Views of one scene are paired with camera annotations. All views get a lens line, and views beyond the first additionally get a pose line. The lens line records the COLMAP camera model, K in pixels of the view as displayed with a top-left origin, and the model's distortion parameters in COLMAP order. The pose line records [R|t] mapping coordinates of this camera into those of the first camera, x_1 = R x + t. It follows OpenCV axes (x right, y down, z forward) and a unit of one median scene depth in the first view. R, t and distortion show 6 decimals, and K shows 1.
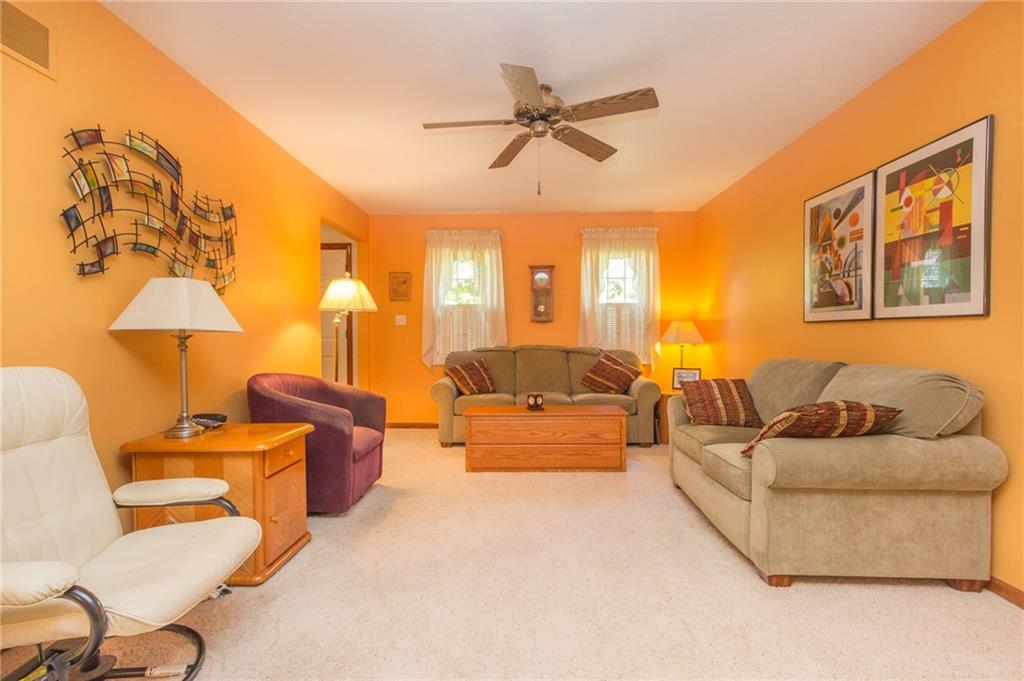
lens RADIAL K [[466.4, 0, 512.1], [0, 466.4, 340.9], [0, 0, 1]] dist [-0.000894, -0.000273]
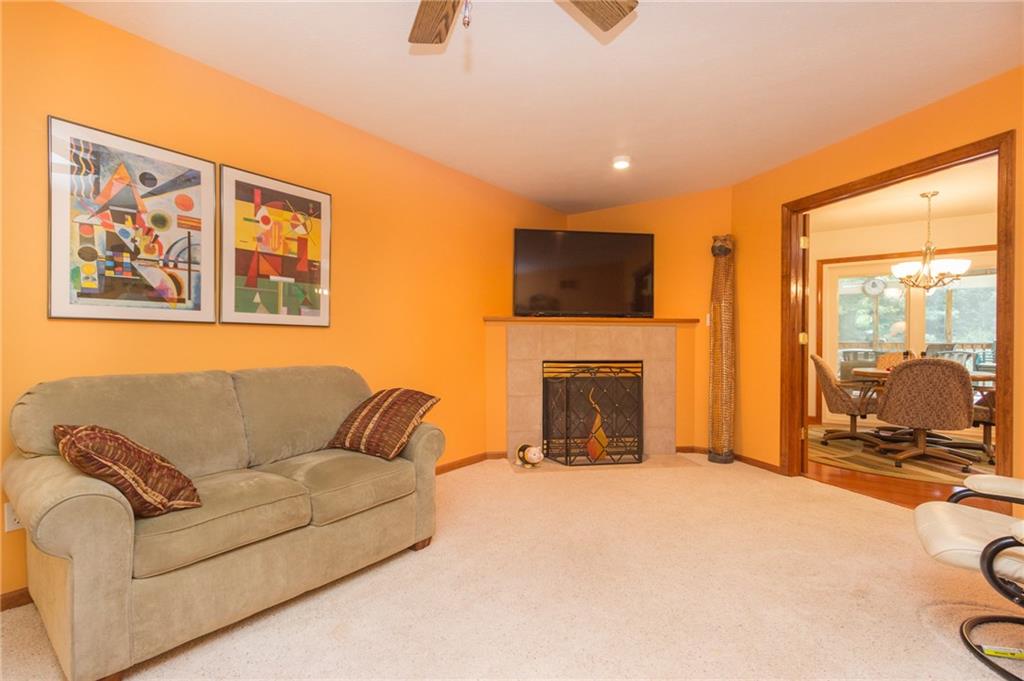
lens RADIAL K [[466.4, 0, 511.2], [0, 466.4, 341.6], [0, 0, 1]] dist [-0.000894, -0.000273]
pose [[-0.810993, 0.004695, 0.585037, -0.240621], [0.011257, 0.999908, 0.007582, -0.008579], [-0.584947, 0.012735, -0.810971, 1.356135]]
